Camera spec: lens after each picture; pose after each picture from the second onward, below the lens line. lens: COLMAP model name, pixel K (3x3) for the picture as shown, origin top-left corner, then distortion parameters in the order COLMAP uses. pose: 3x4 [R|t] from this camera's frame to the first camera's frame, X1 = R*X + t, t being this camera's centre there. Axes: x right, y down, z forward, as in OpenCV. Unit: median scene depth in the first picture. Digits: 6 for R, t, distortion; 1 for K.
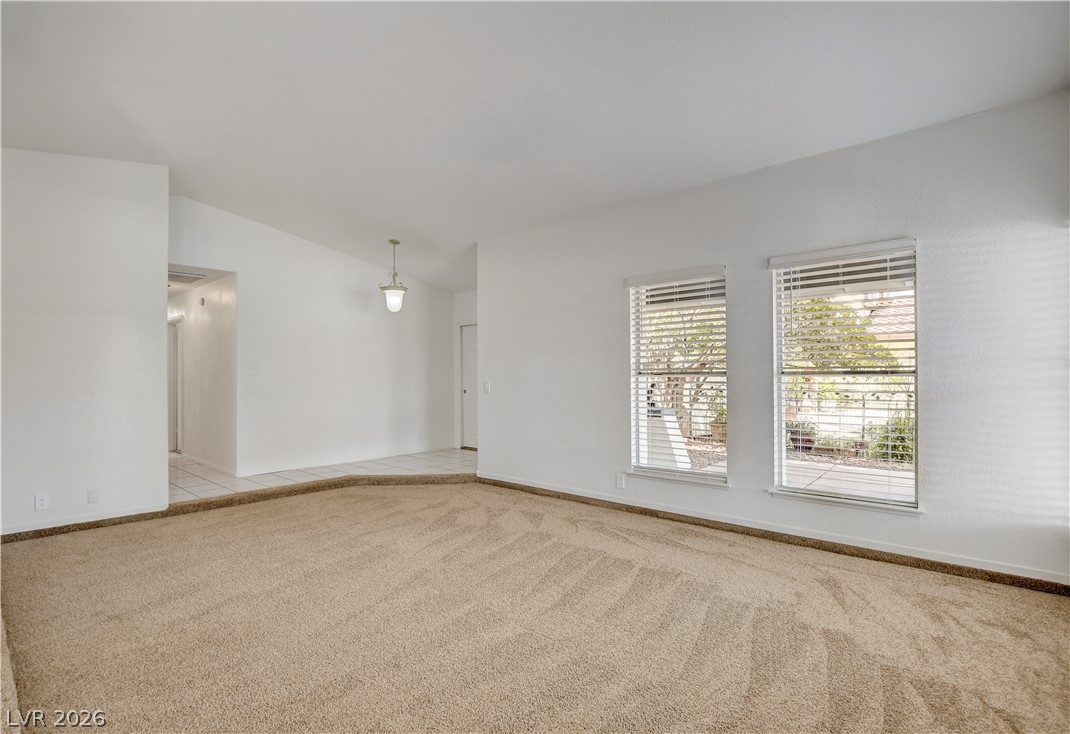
lens RADIAL K [[521.4, 0, 533.5], [0, 521.4, 369.6], [0, 0, 1]] dist [-0.001670, -0.000054]
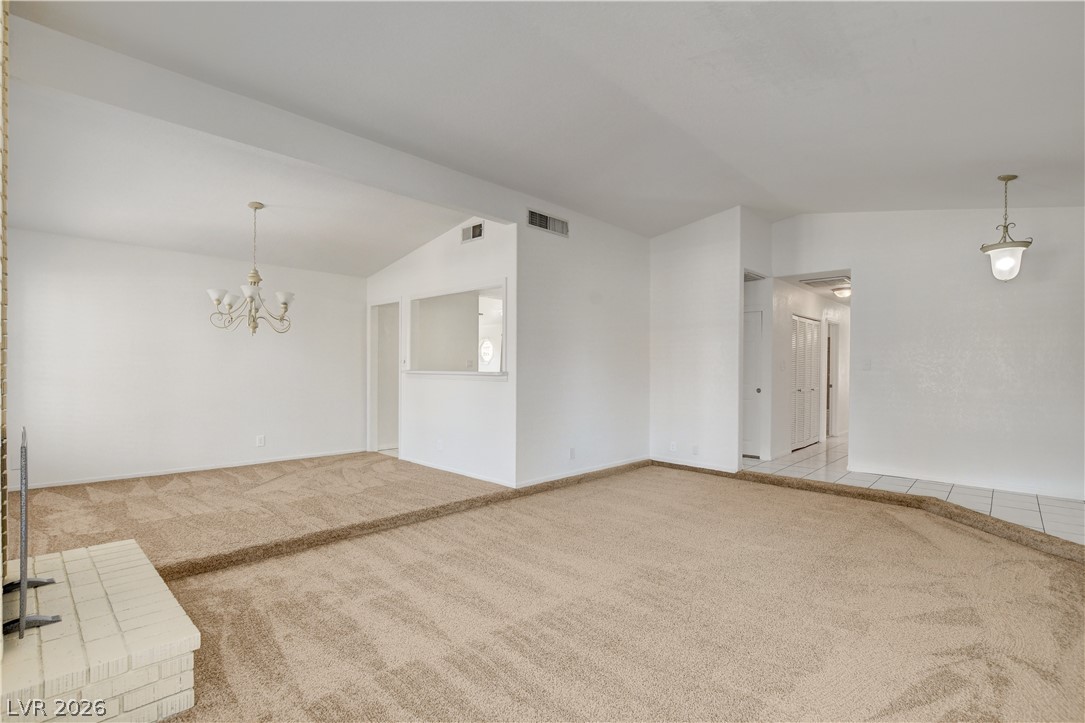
lens RADIAL K [[505.1, 0, 540.5], [0, 505.1, 364.6], [0, 0, 1]] dist [-0.001030, 0.000003]
pose [[-0.019371, -0.000288, -0.999812, 0.435537], [0.002179, 0.999998, -0.000330, -0.000114], [0.999810, -0.002185, -0.019371, 0.423866]]
